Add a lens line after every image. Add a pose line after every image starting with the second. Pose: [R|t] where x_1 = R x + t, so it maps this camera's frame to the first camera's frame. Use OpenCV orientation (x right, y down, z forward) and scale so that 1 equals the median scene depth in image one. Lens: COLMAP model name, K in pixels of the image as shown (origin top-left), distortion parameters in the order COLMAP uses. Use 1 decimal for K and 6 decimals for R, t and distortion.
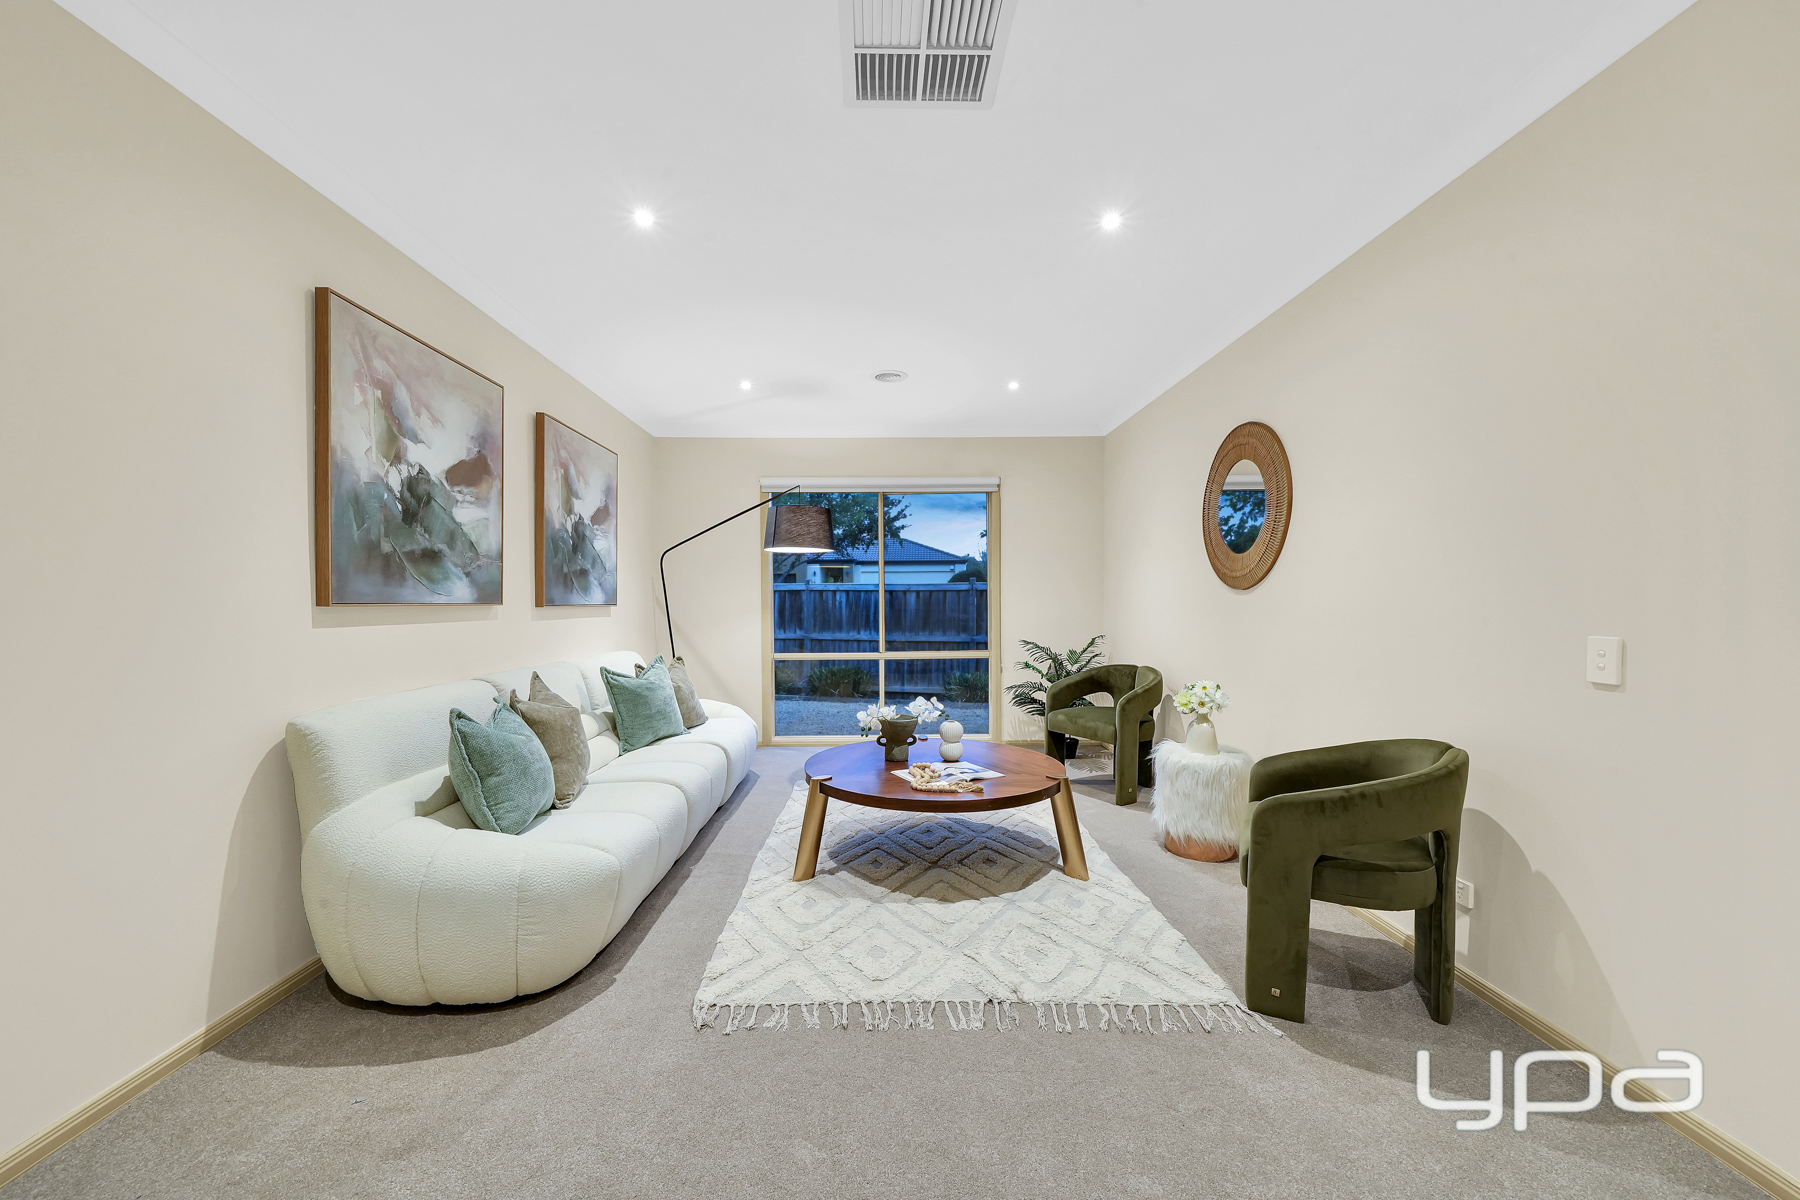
lens RADIAL K [[735.2, 0, 898.2], [0, 735.2, 614.6], [0, 0, 1]] dist [-0.000255, 0.000347]
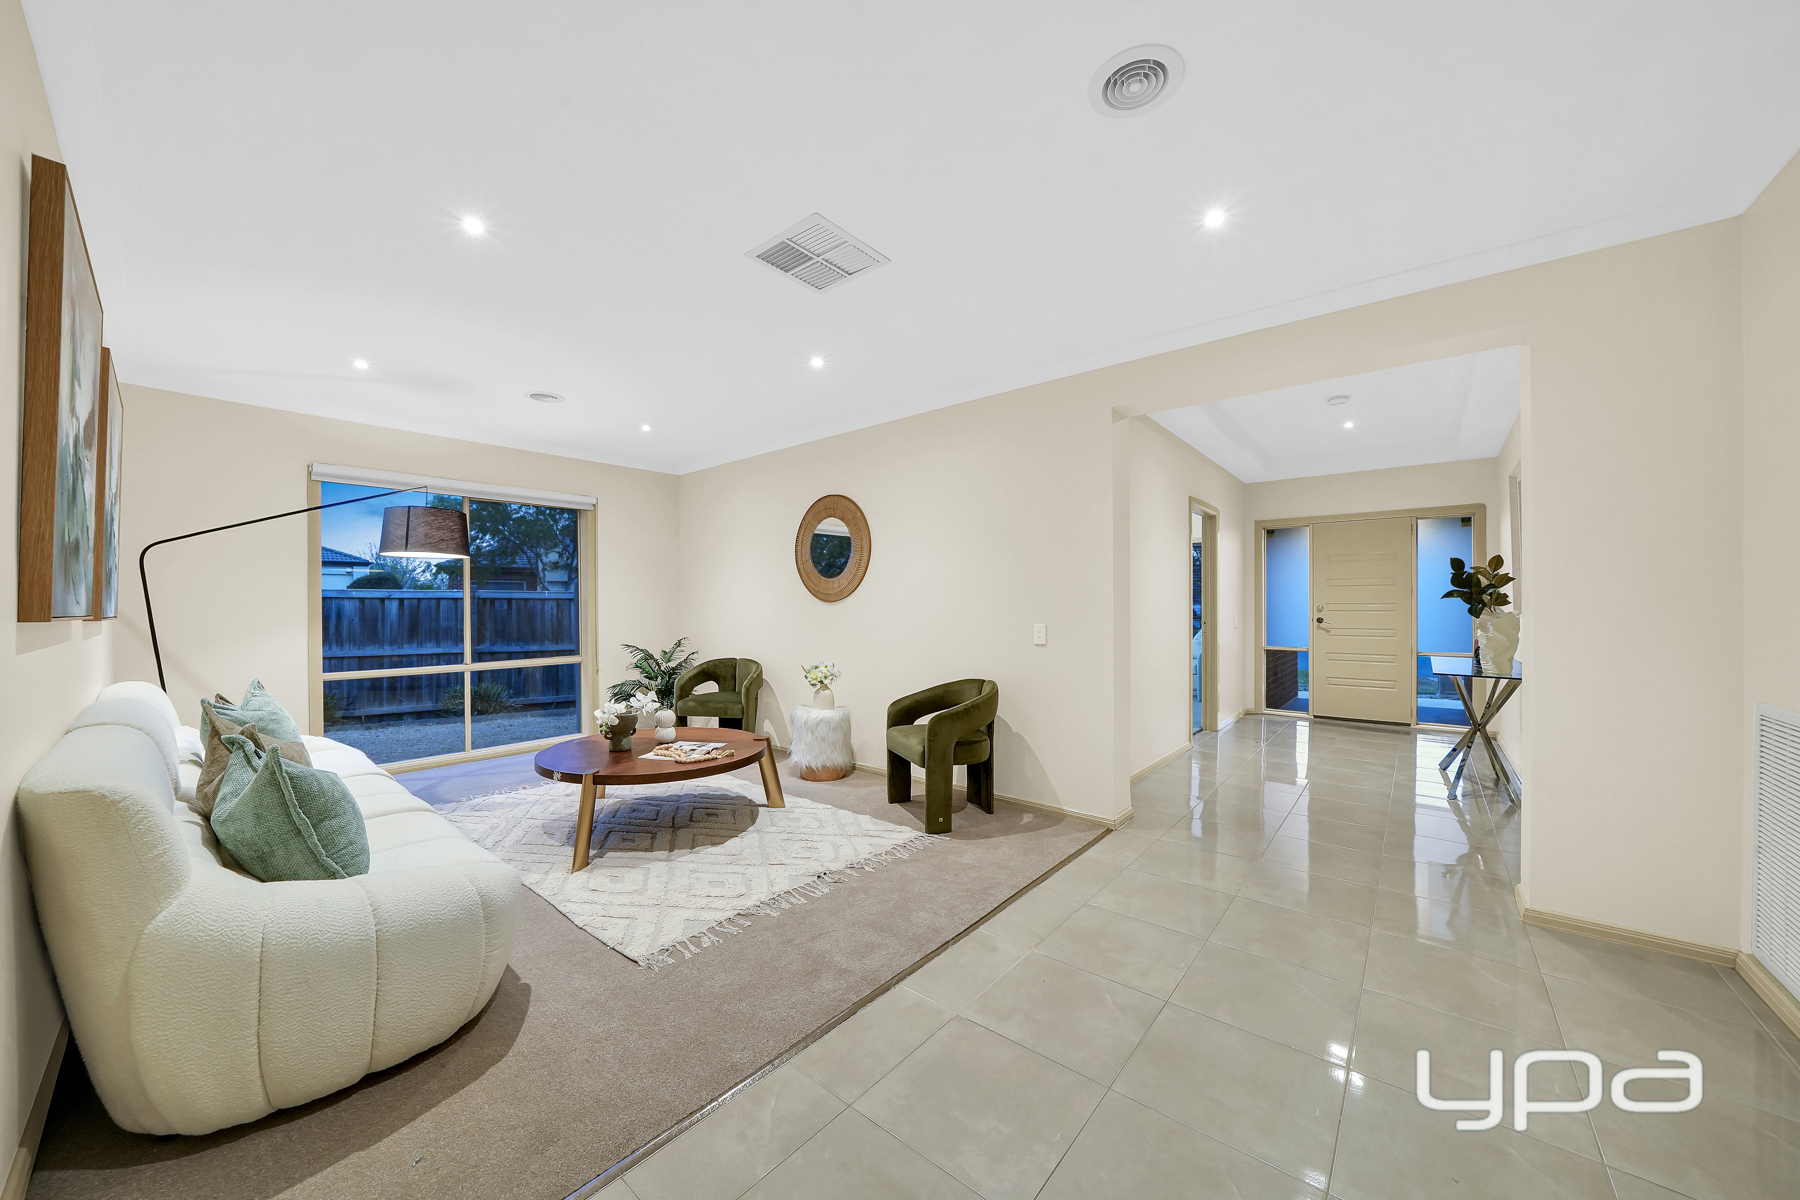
lens RADIAL K [[735.2, 0, 888.5], [0, 735.2, 598.0], [0, 0, 1]] dist [-0.000255, 0.000347]
pose [[0.608213, 0.007708, 0.793736, -0.701150], [0.018101, 0.999558, -0.023576, -0.003380], [-0.793567, 0.028707, 0.607805, -0.025885]]
